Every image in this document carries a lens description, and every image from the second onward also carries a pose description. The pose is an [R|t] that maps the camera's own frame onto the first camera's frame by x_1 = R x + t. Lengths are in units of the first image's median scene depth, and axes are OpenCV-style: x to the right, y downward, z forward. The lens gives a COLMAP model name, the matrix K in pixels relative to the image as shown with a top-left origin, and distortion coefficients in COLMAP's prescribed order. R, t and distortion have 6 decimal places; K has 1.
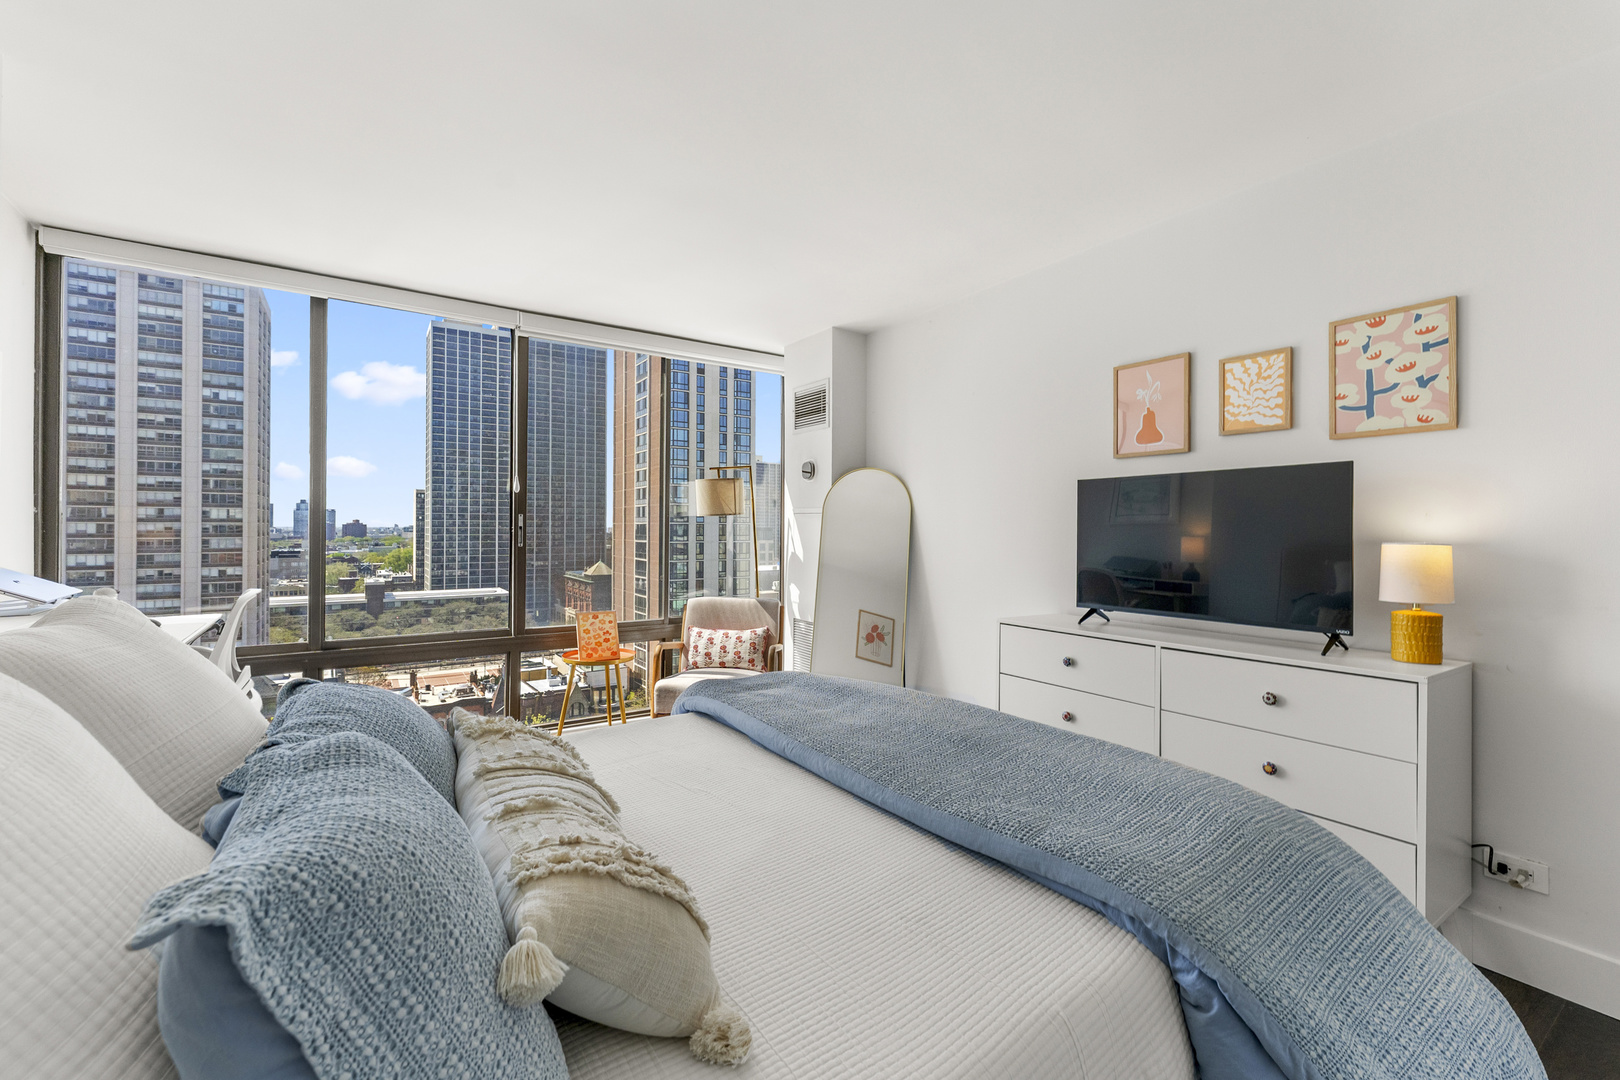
lens RADIAL K [[668.8, 0, 802.9], [0, 668.8, 526.0], [0, 0, 1]] dist [-0.001029, -0.000081]
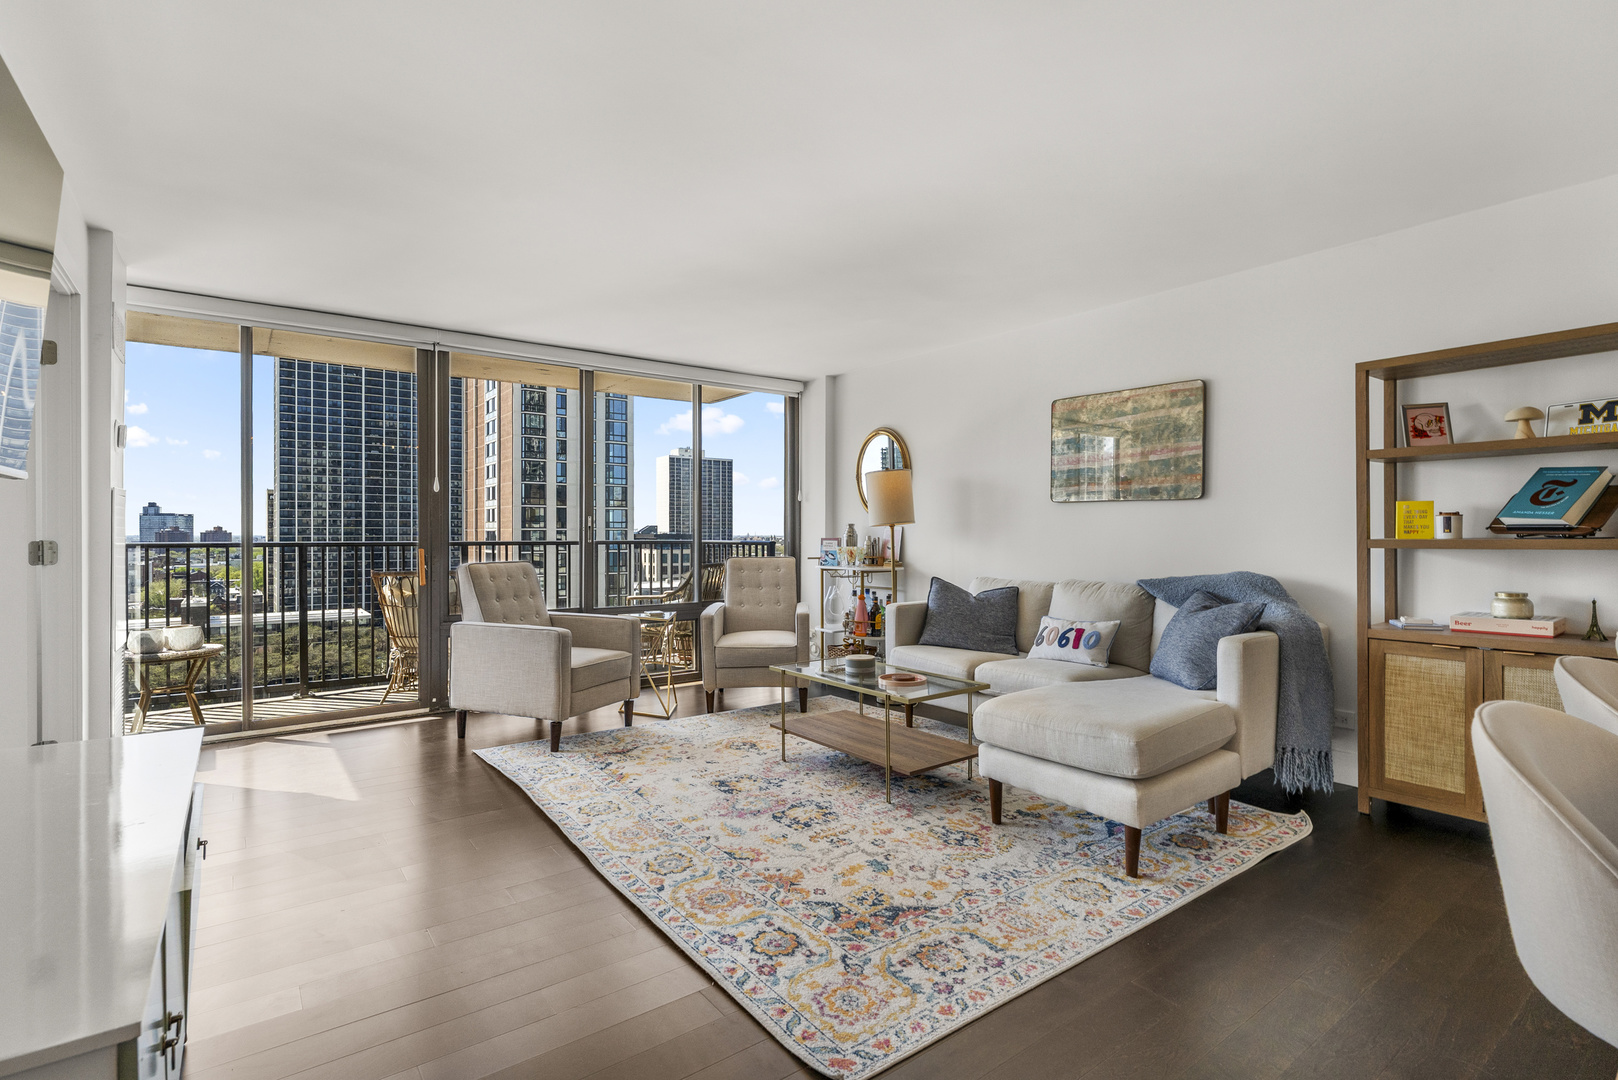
lens RADIAL K [[773.2, 0, 813.0], [0, 773.2, 534.2], [0, 0, 1]] dist [-0.001854, 0.000102]
pose [[0.998188, -0.002349, 0.060121, 0.084903], [0.002258, 0.999996, 0.001581, 0.000697], [-0.060125, -0.001442, 0.998190, 0.031809]]
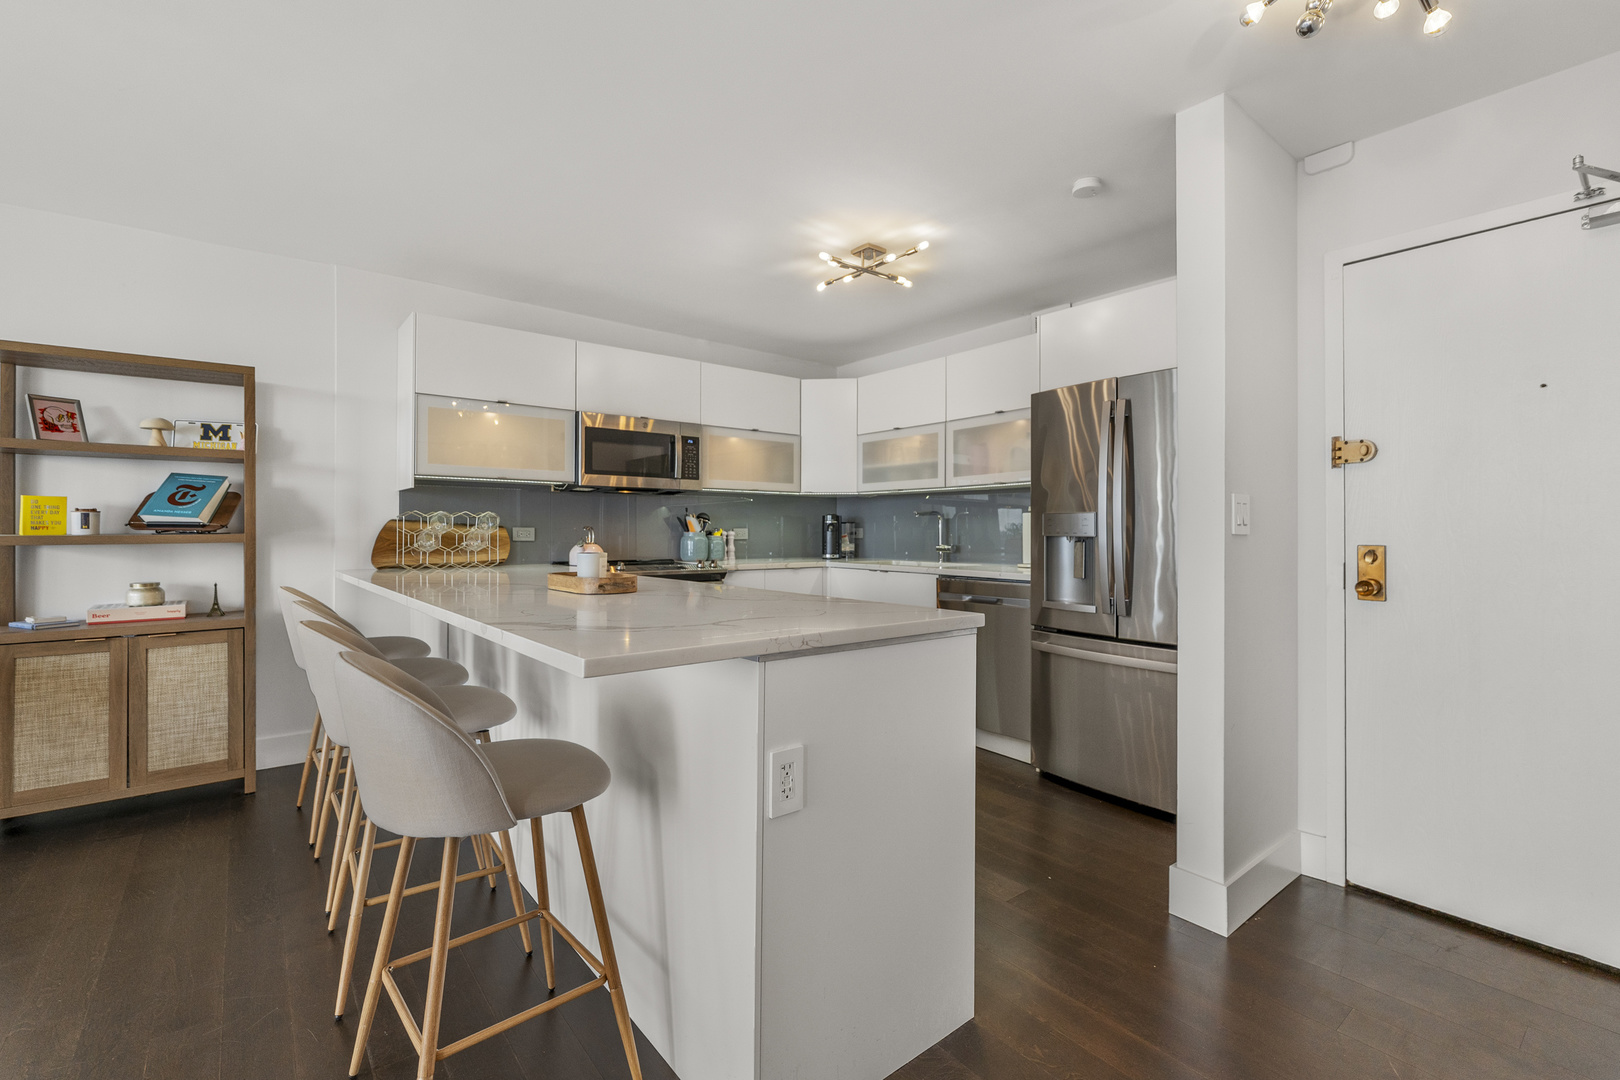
lens RADIAL K [[713.7, 0, 806.5], [0, 713.7, 529.2], [0, 0, 1]] dist [0.001032, -0.000156]
pose [[-0.081031, -0.000648, 0.996711, 0.081391], [-0.002790, 0.999996, 0.000423, 0.000672], [-0.996708, -0.002747, -0.081033, 0.033783]]
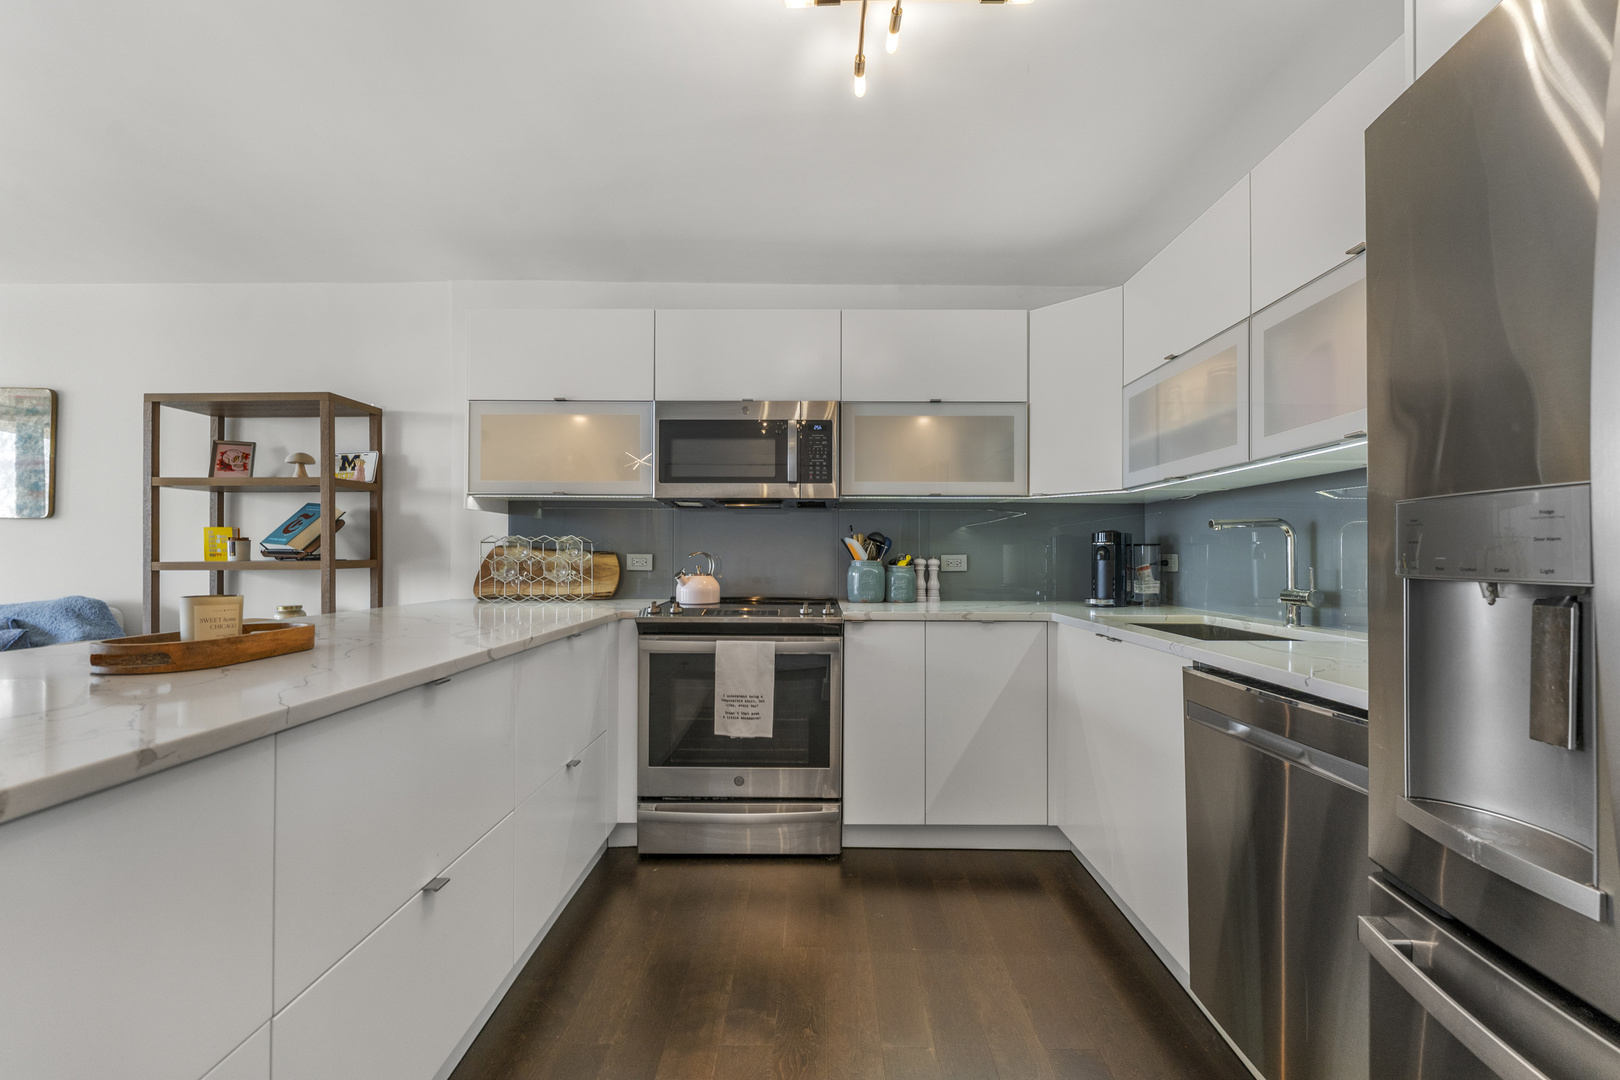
lens RADIAL K [[695.2, 0, 811.3], [0, 695.2, 552.0], [0, 0, 1]] dist [-0.000497, -0.000161]
pose [[0.561714, 0.004086, 0.827321, 0.098086], [-0.001742, 0.999991, -0.003756, 0.000655], [-0.827329, 0.000669, 0.561717, 0.023309]]
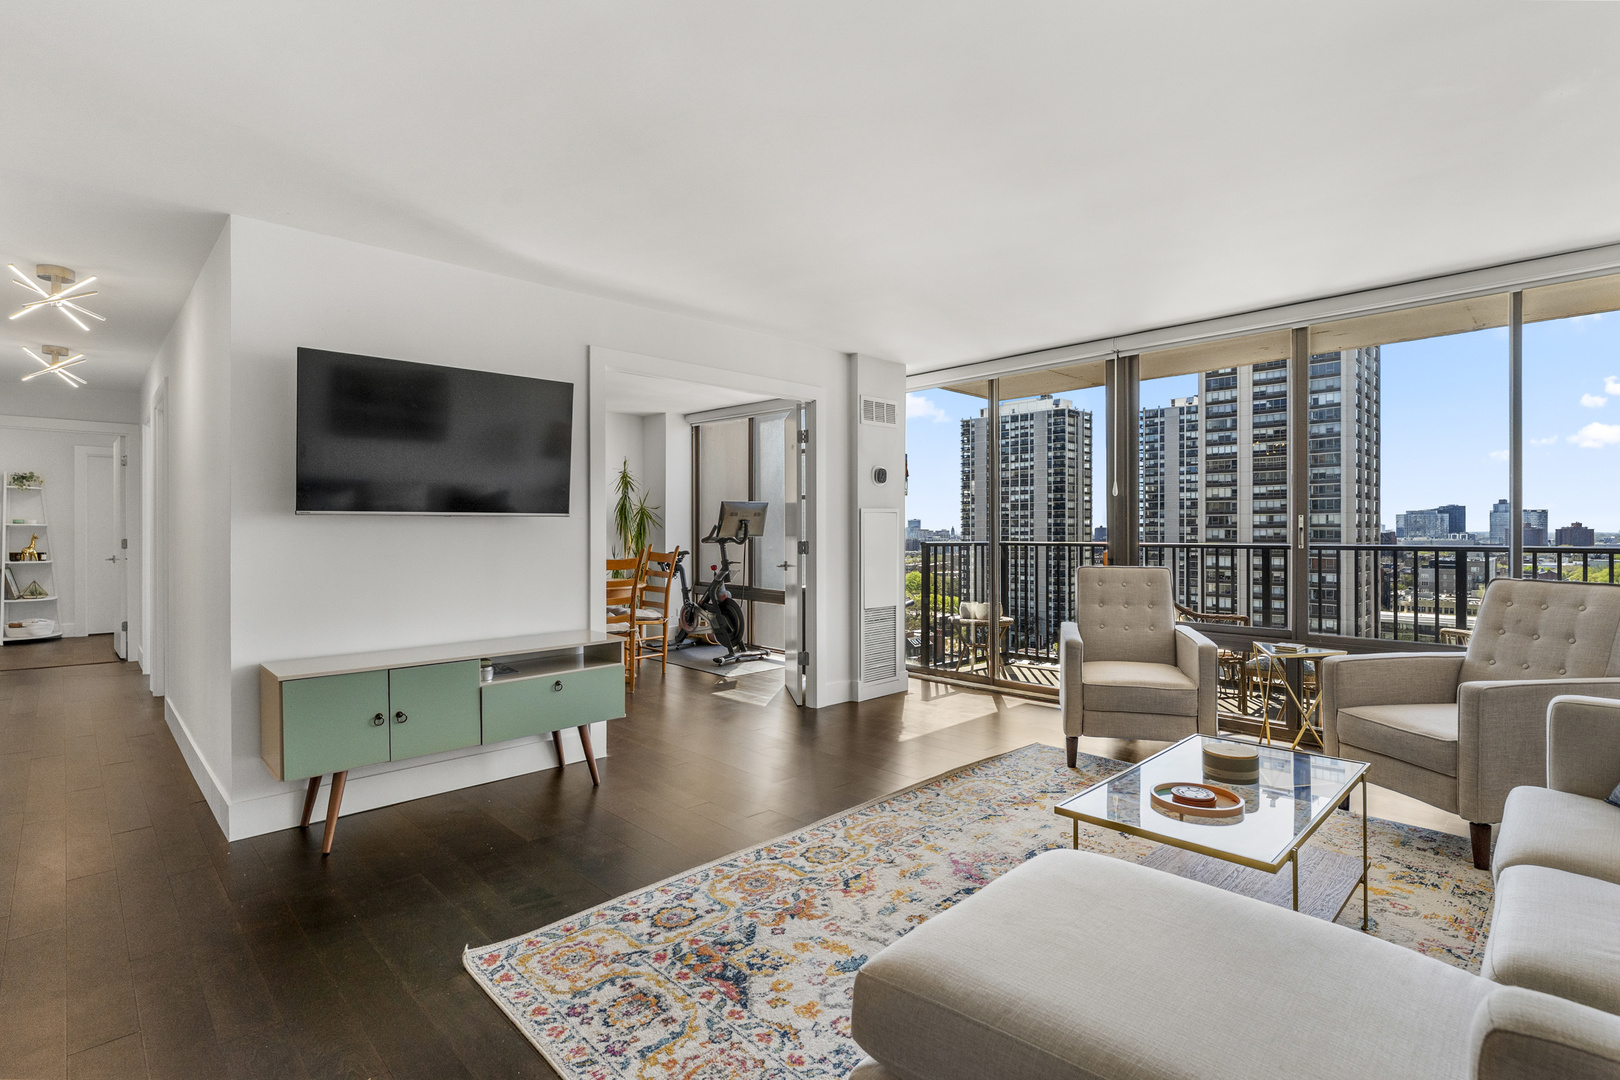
lens RADIAL K [[766.8, 0, 816.9], [0, 766.8, 530.5], [0, 0, 1]] dist [-0.001216, 0.000060]
pose [[0.189851, -0.003735, -0.981806, 0.105612], [0.002314, 0.999992, -0.003356, 0.000436], [0.981810, -0.001635, 0.189858, 0.050191]]
